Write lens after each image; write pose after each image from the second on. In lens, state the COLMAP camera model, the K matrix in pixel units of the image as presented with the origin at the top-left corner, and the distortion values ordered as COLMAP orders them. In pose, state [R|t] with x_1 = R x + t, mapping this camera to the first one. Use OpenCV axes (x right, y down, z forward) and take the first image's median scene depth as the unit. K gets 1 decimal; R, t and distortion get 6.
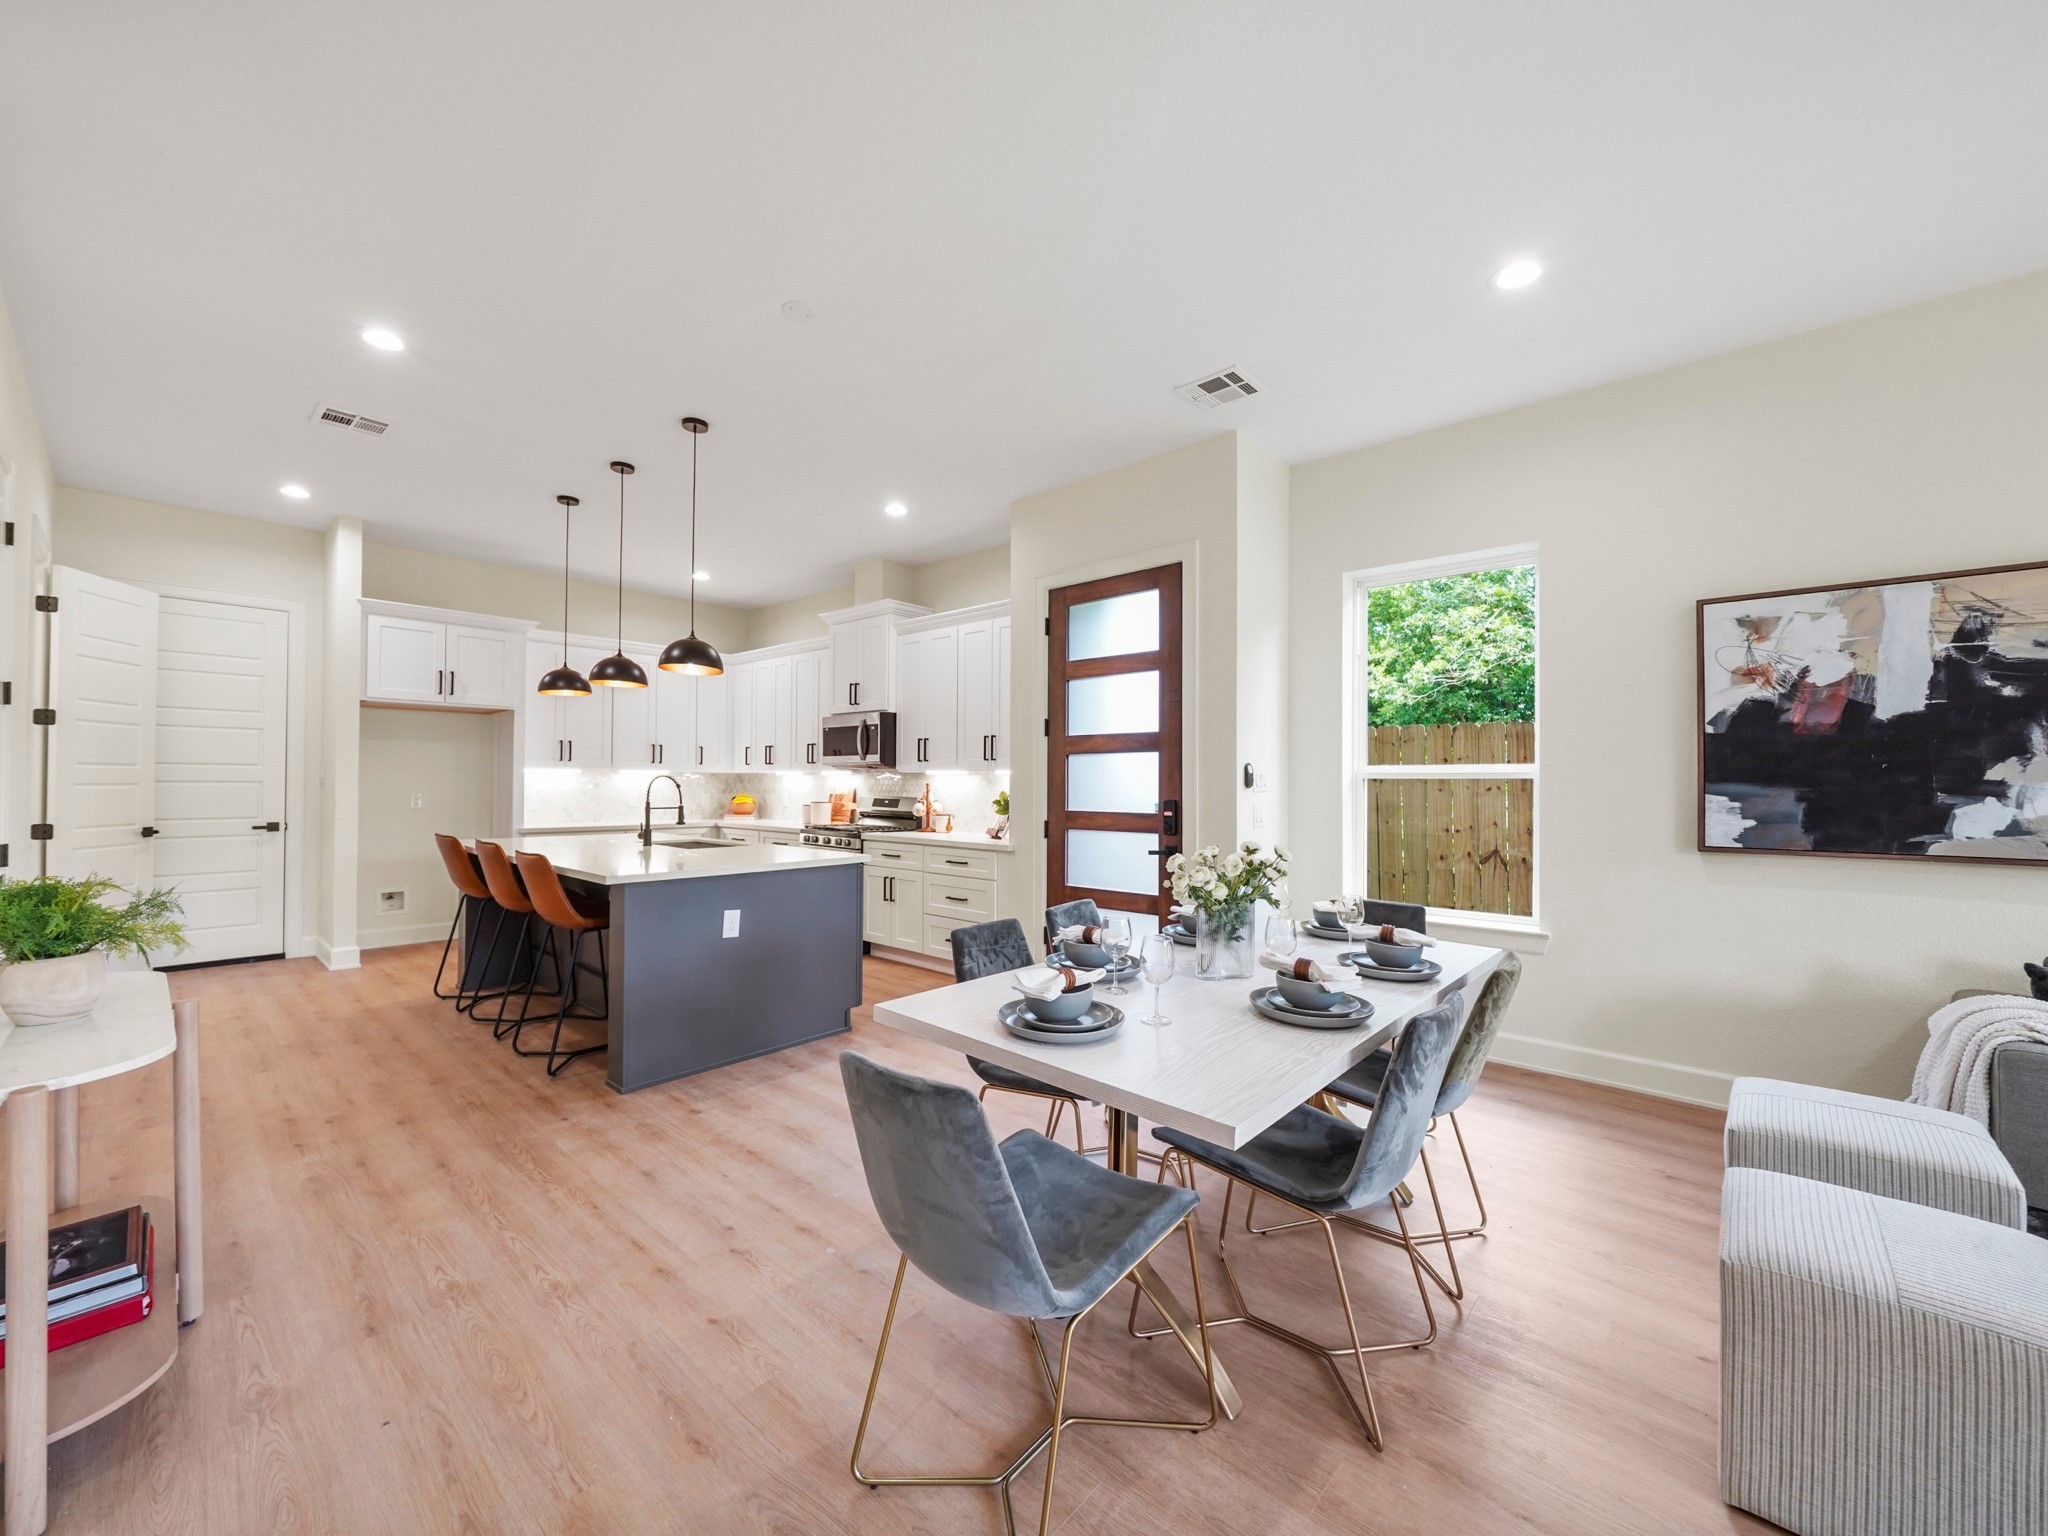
lens RADIAL K [[796.8, 0, 1021.9], [0, 796.8, 774.0], [0, 0, 1]] dist [-0.006861, 0.000258]
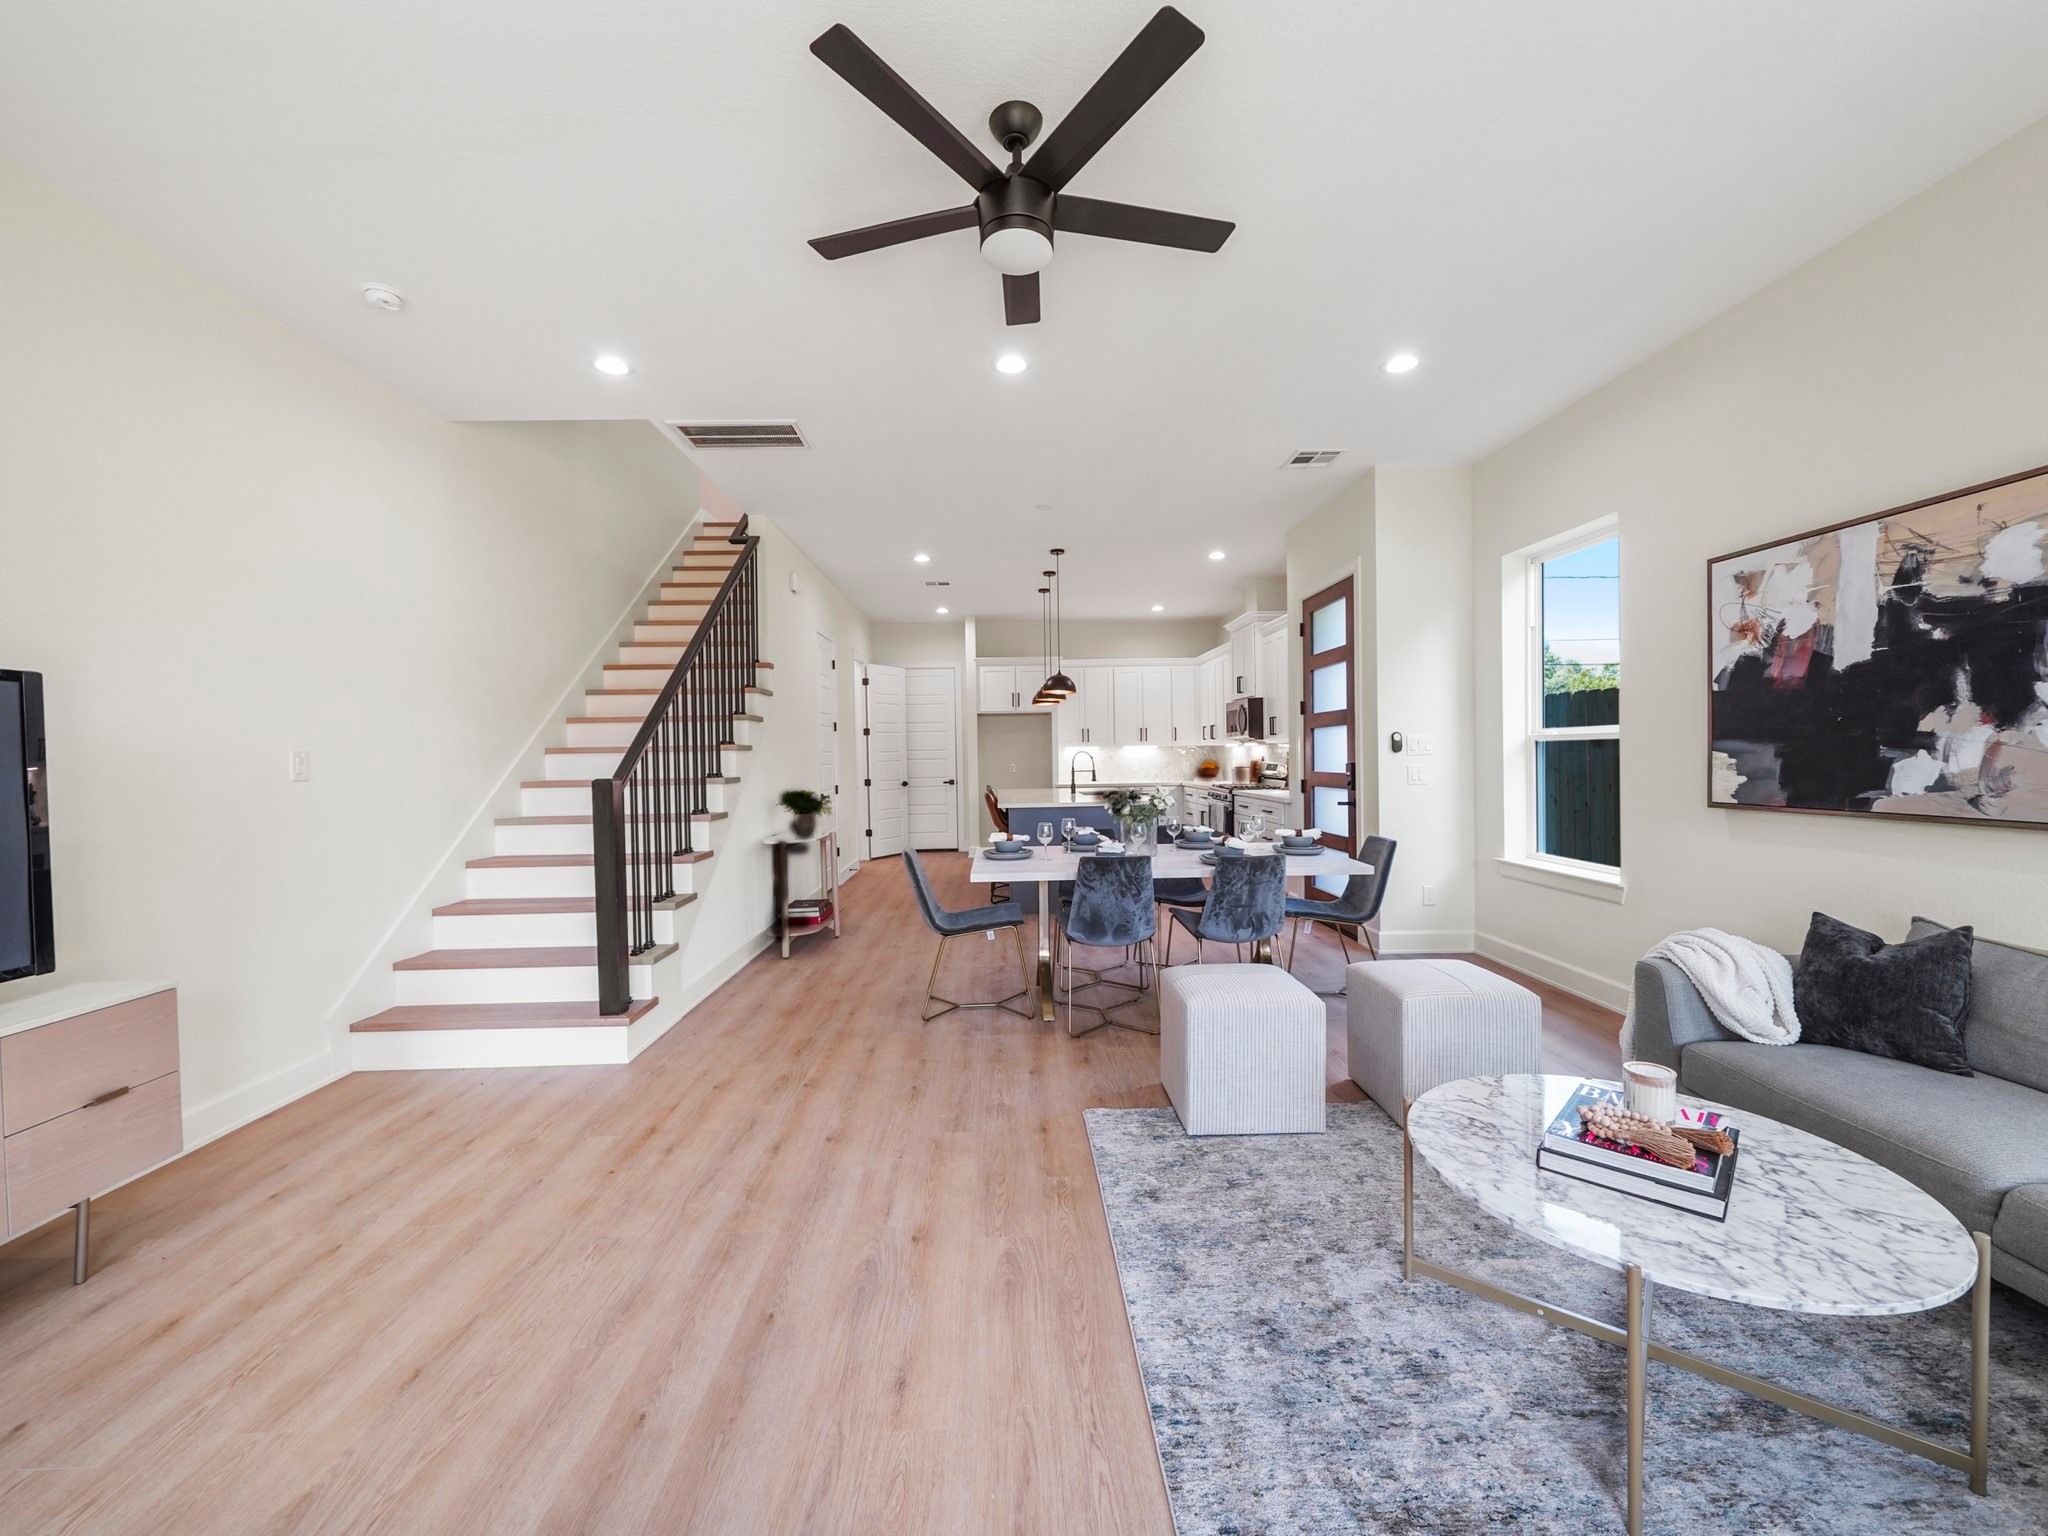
lens RADIAL K [[796.8, 0, 1026.5], [0, 796.8, 768.0], [0, 0, 1]] dist [-0.006861, 0.000258]
pose [[0.691601, -0.007497, -0.722241, 1.040508], [0.031931, 0.999286, 0.020204, -0.001551], [0.721574, -0.037035, 0.691346, -0.358535]]
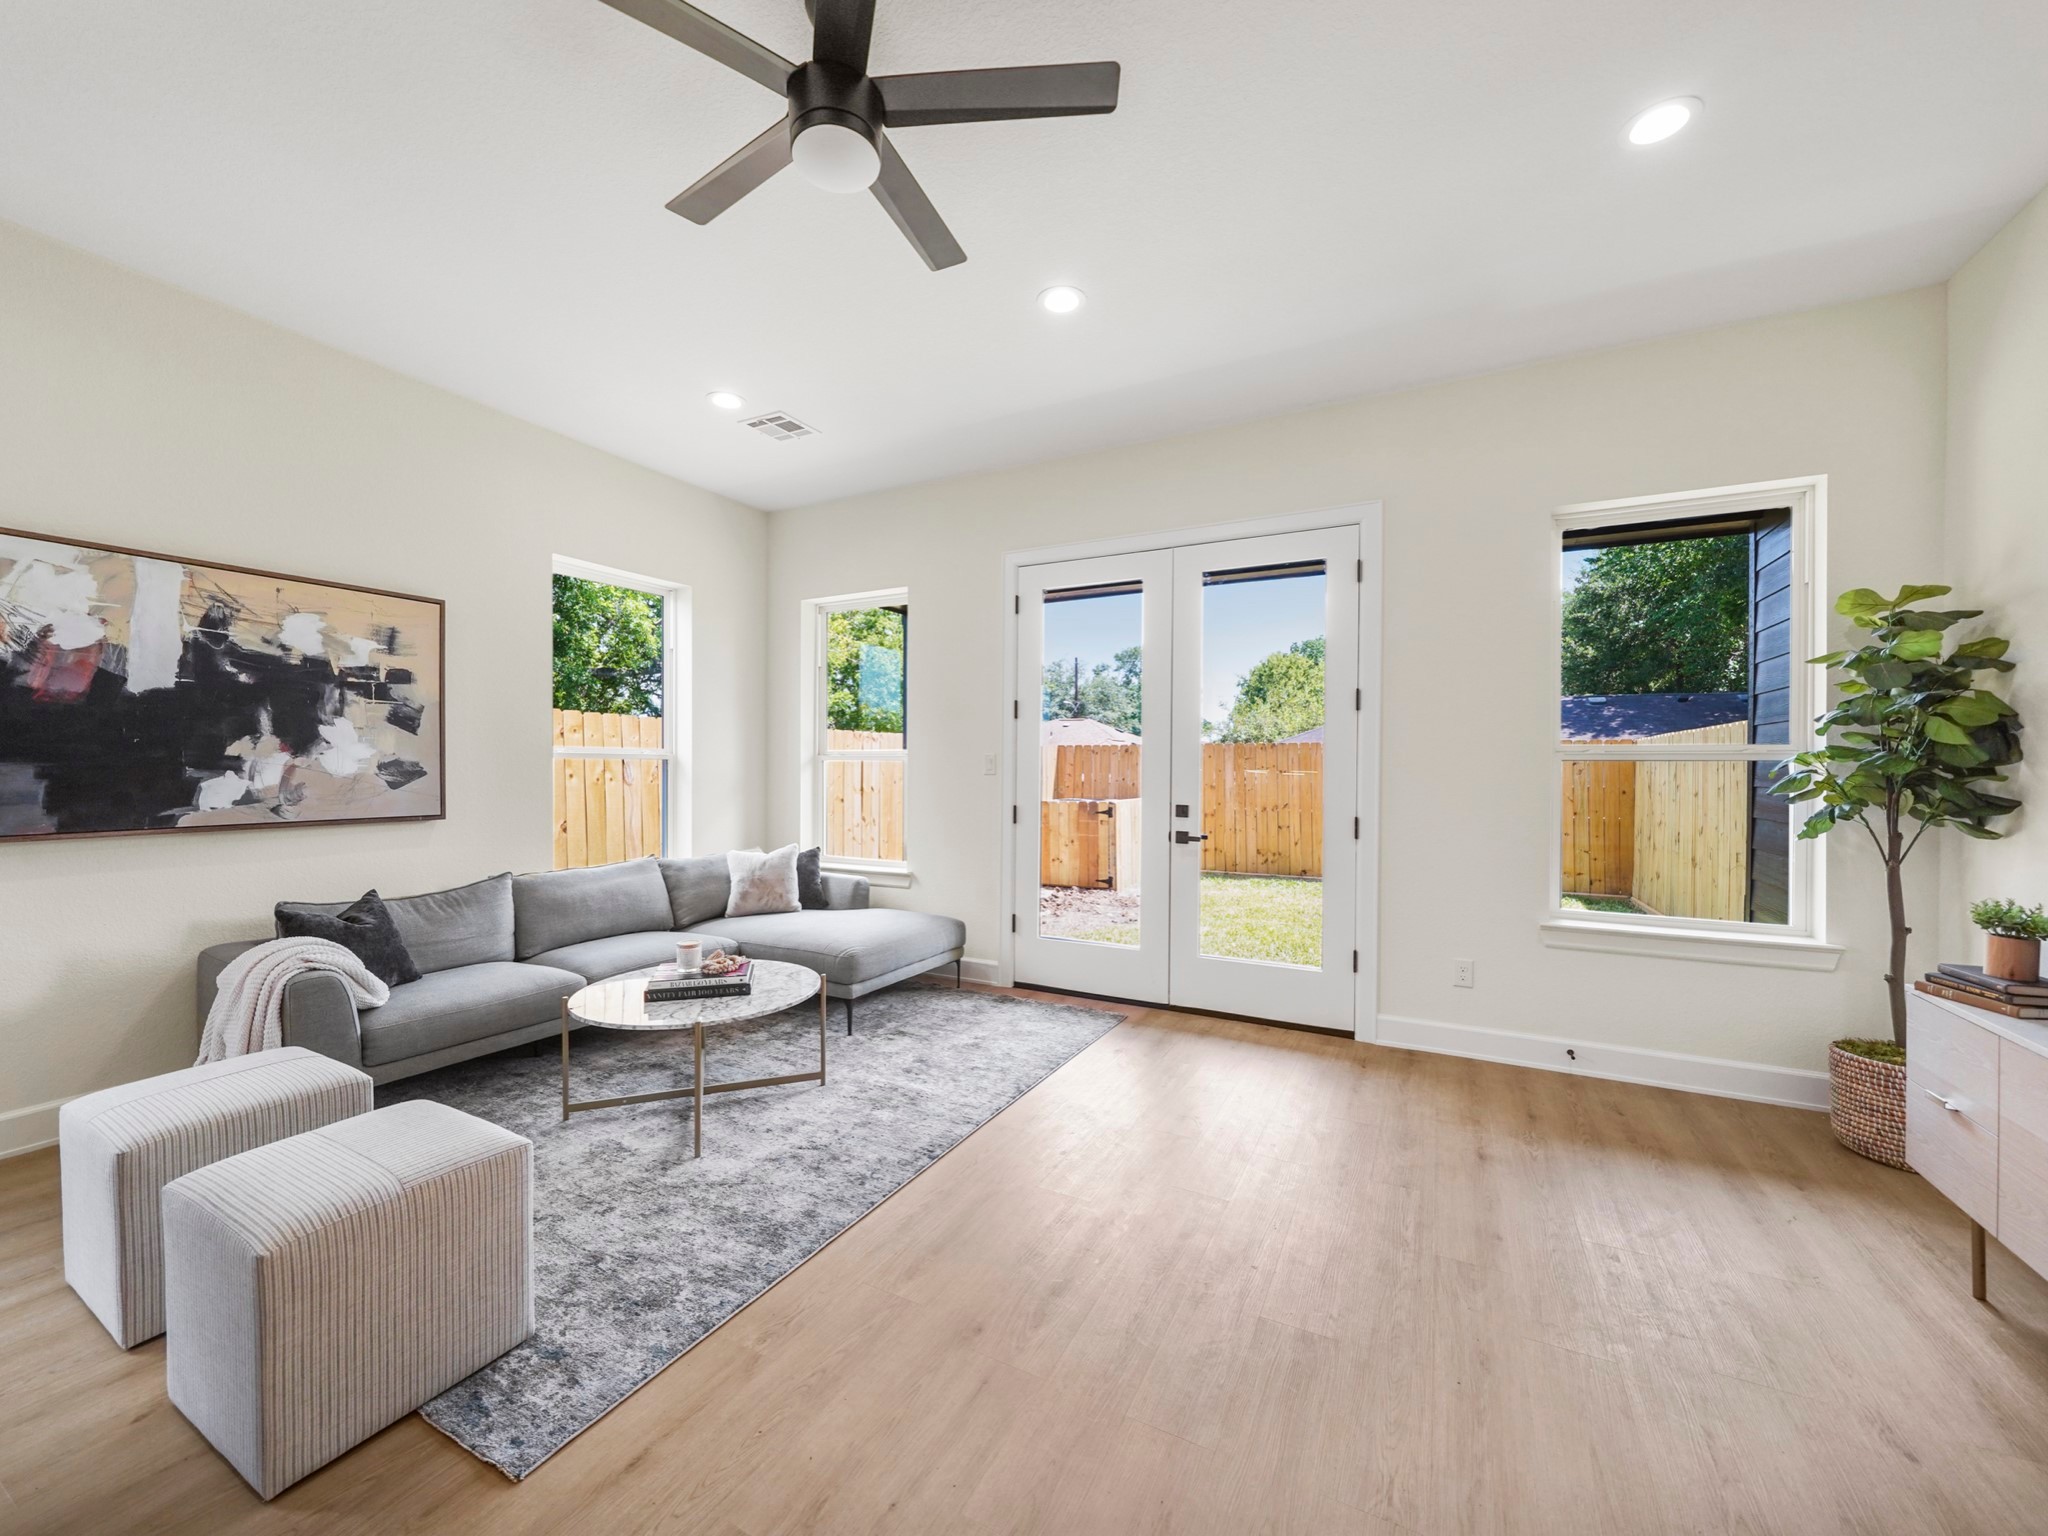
lens RADIAL K [[796.8, 0, 1022.2], [0, 796.8, 772.0], [0, 0, 1]] dist [-0.006861, 0.000258]
pose [[-0.245074, -0.014621, 0.969394, -0.123621], [-0.016164, 0.999809, 0.010994, 0.000294], [-0.969370, -0.012975, -0.245264, 0.163778]]
